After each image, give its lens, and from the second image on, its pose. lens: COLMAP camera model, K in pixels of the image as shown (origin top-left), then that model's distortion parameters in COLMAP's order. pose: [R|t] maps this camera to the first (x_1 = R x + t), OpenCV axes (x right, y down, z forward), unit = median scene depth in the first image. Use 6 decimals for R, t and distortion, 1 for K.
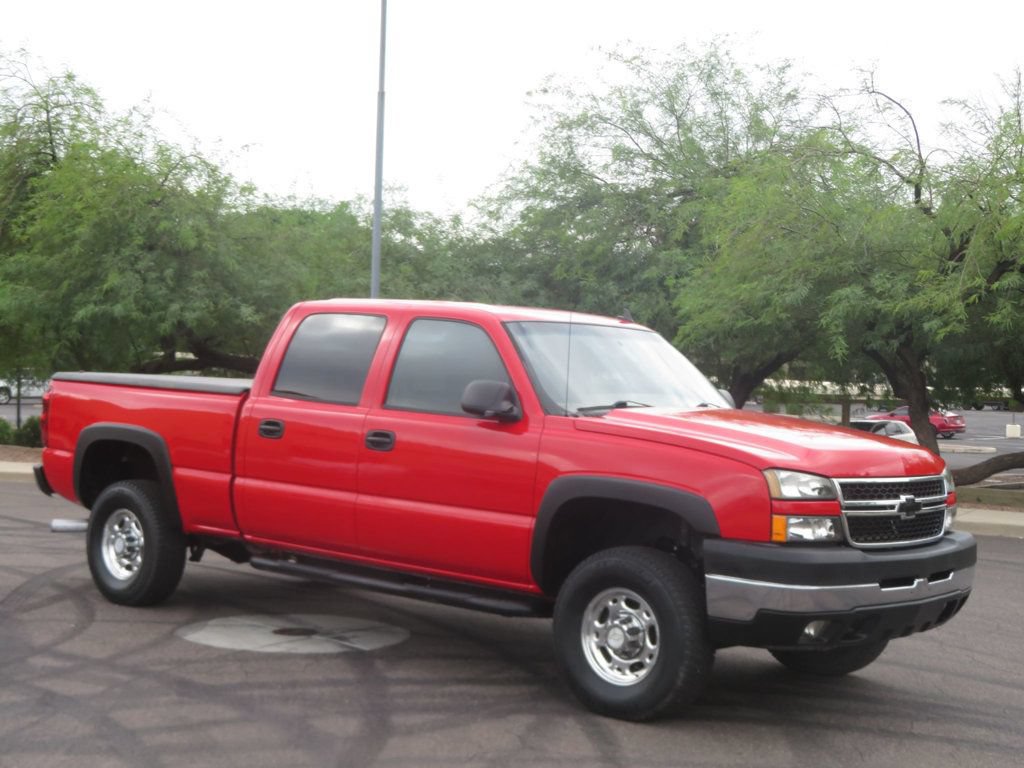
lens RADIAL K [[1567.9, 0, 512.0], [0, 1567.9, 384.0], [0, 0, 1]] dist [0.049844, 0.002424]
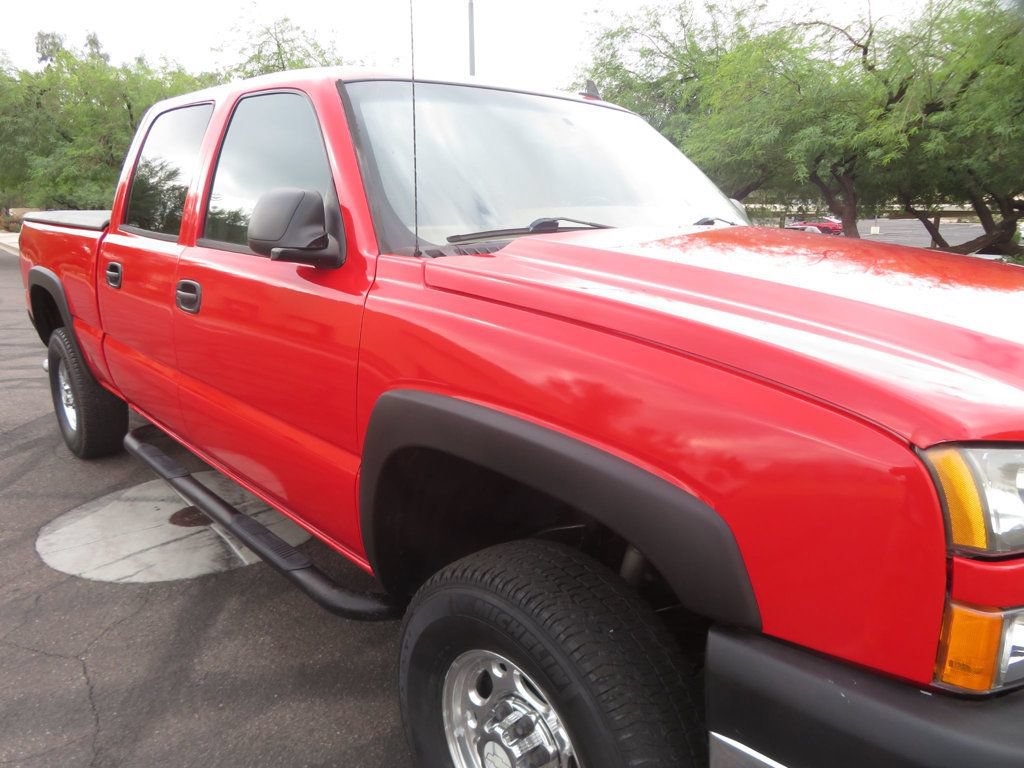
lens RADIAL K [[756.5, 0, 512.0], [0, 756.5, 384.0], [0, 0, 1]] dist [-0.007867, -0.004338]
pose [[0.992961, -0.007573, -0.118198, 0.034160], [0.033237, 0.975669, 0.216716, 0.003730], [0.113681, -0.219119, 0.969053, 0.289818]]
